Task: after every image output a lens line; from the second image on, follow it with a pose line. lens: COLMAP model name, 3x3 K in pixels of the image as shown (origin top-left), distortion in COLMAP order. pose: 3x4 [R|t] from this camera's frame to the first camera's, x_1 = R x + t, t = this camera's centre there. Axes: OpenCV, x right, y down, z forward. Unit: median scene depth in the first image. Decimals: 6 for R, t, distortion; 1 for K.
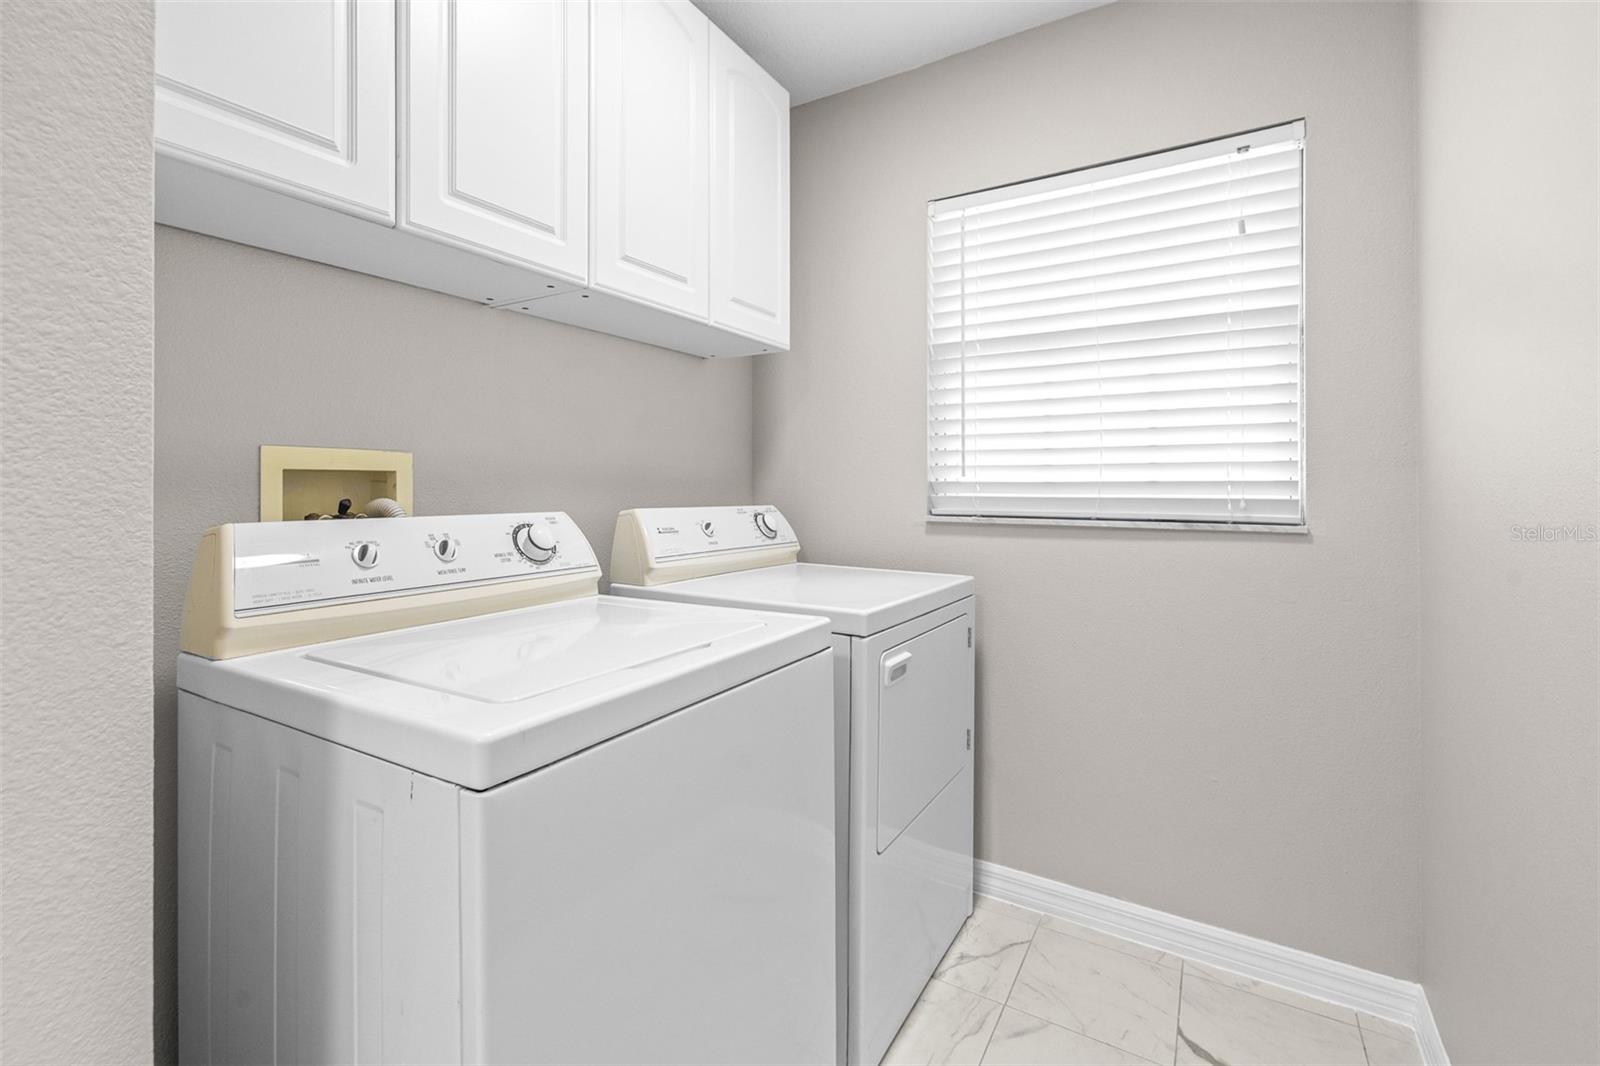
lens RADIAL K [[706.4, 0, 800.3], [0, 706.4, 483.6], [0, 0, 1]] dist [0.003097, -0.000136]
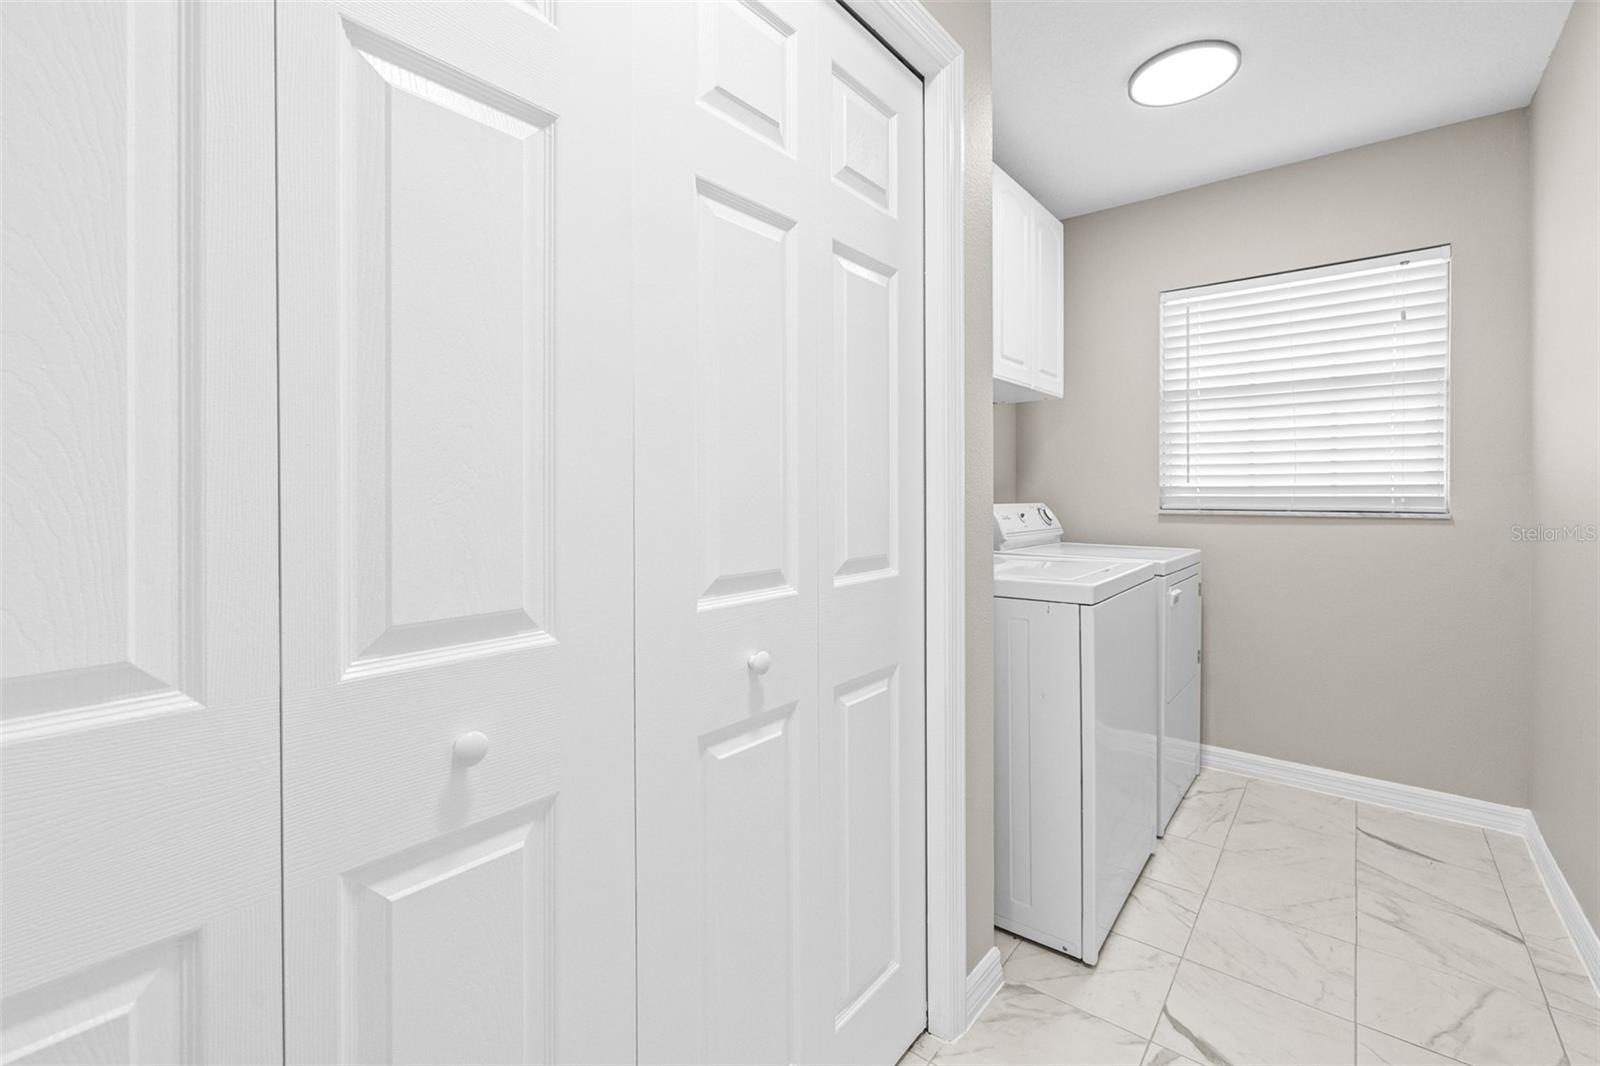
lens RADIAL K [[692.6, 0, 800.1], [0, 692.6, 499.7], [0, 0, 1]] dist [0.000111, 0.000473]
pose [[0.990671, -0.002203, -0.136256, -0.436214], [0.004123, 0.999896, 0.013807, 0.002416], [0.136211, -0.014240, 0.990577, -0.623665]]
